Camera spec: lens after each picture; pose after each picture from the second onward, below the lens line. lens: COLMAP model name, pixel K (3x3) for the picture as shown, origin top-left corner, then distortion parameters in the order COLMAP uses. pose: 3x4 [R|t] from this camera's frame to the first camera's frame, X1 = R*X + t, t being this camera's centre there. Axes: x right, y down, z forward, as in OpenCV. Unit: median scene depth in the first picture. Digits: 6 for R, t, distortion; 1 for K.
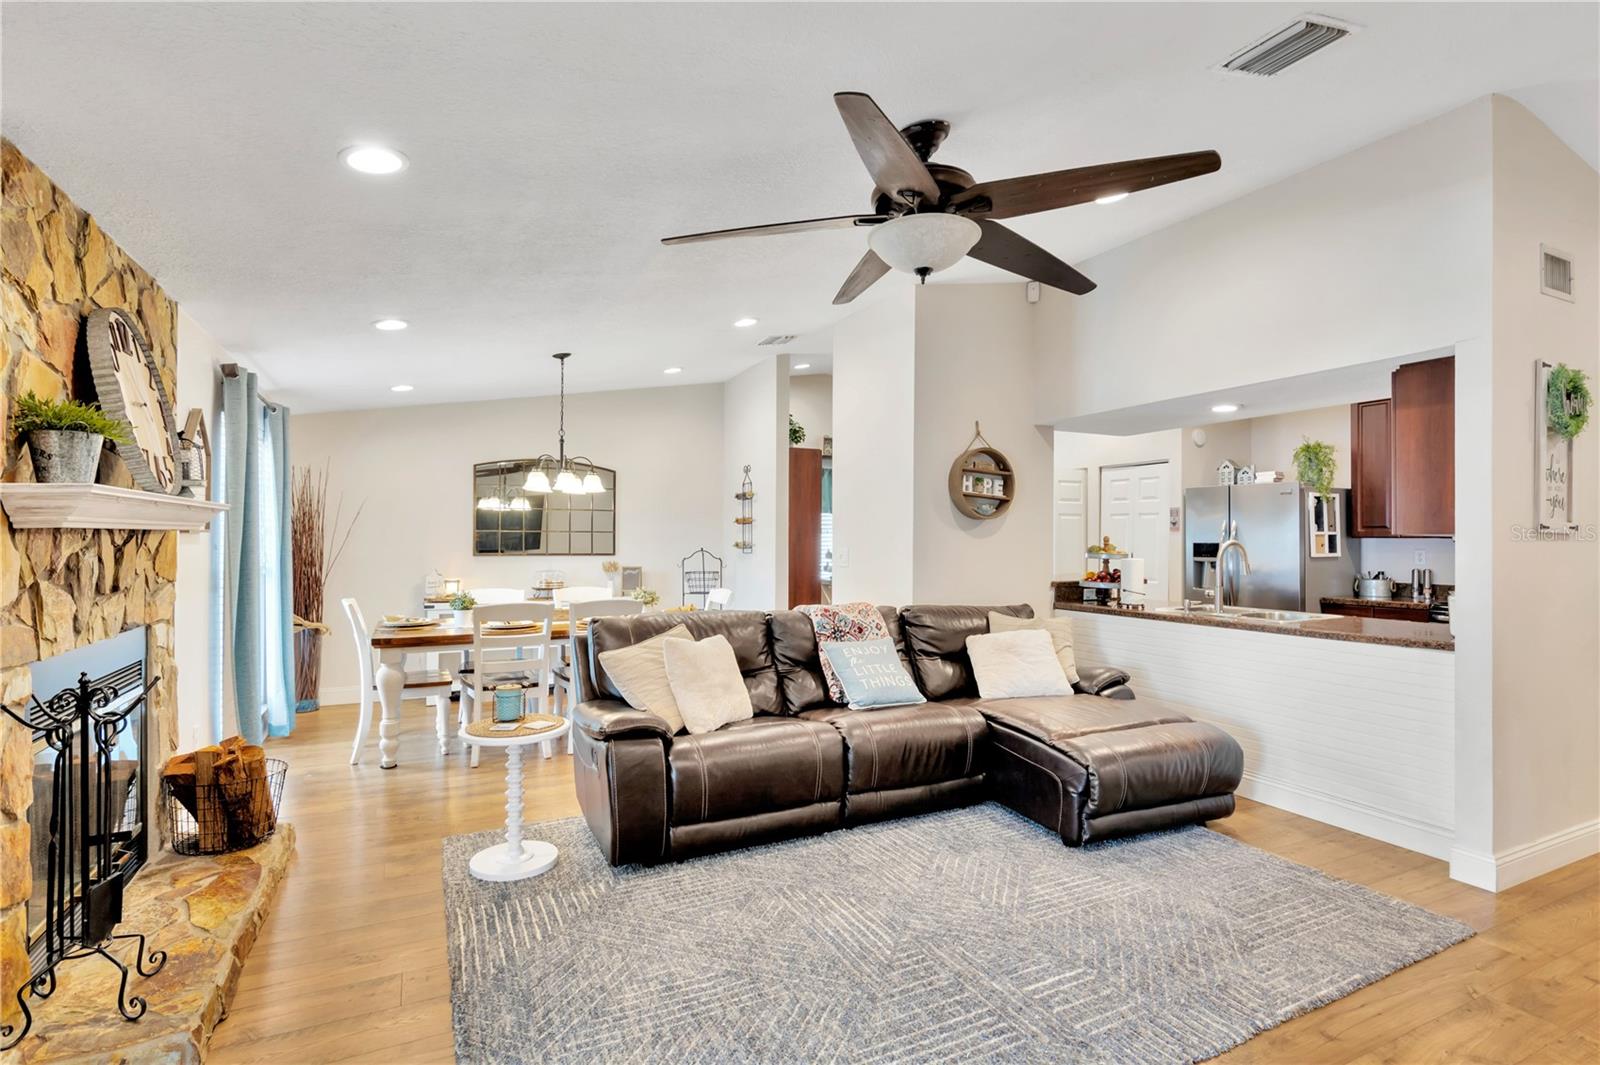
lens RADIAL K [[794.9, 0, 793.3], [0, 794.9, 534.3], [0, 0, 1]] dist [-0.003418, 0.001790]
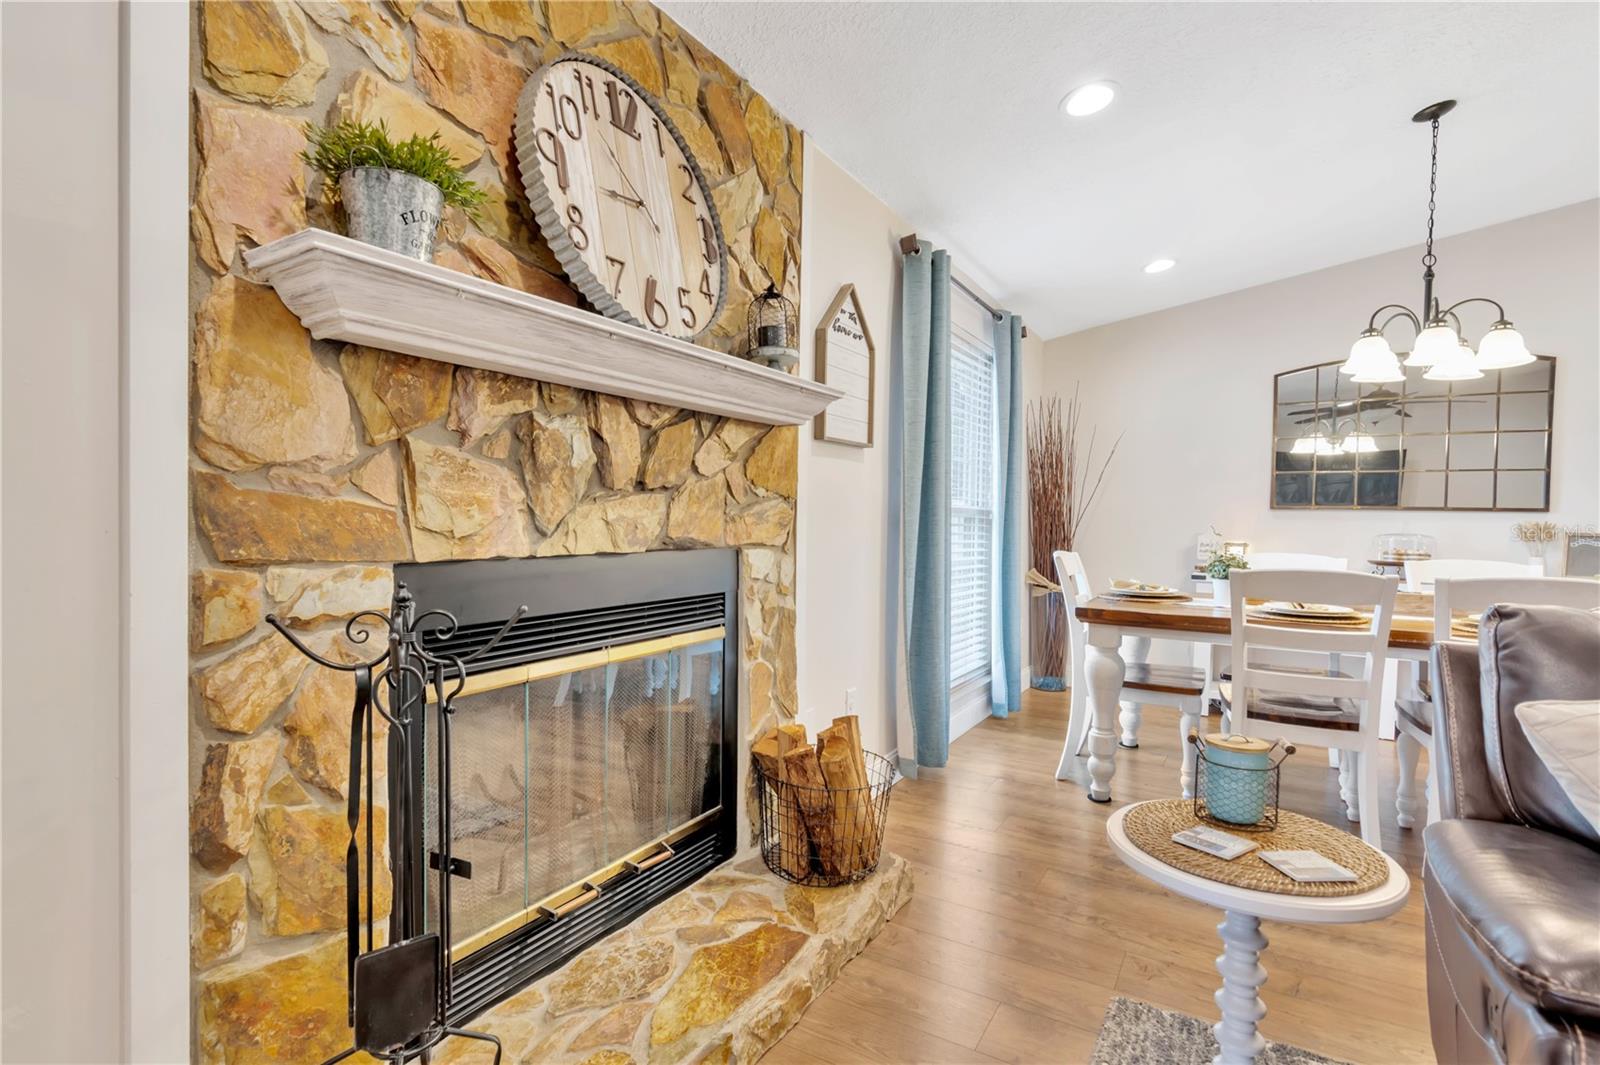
lens RADIAL K [[794.9, 0, 802.6], [0, 794.9, 534.2], [0, 0, 1]] dist [-0.003418, 0.001790]
pose [[0.570567, 0.027264, -0.820799, -0.101584], [-0.012910, 0.999623, 0.024230, 0.052237], [0.821150, -0.003229, 0.570704, 0.396368]]
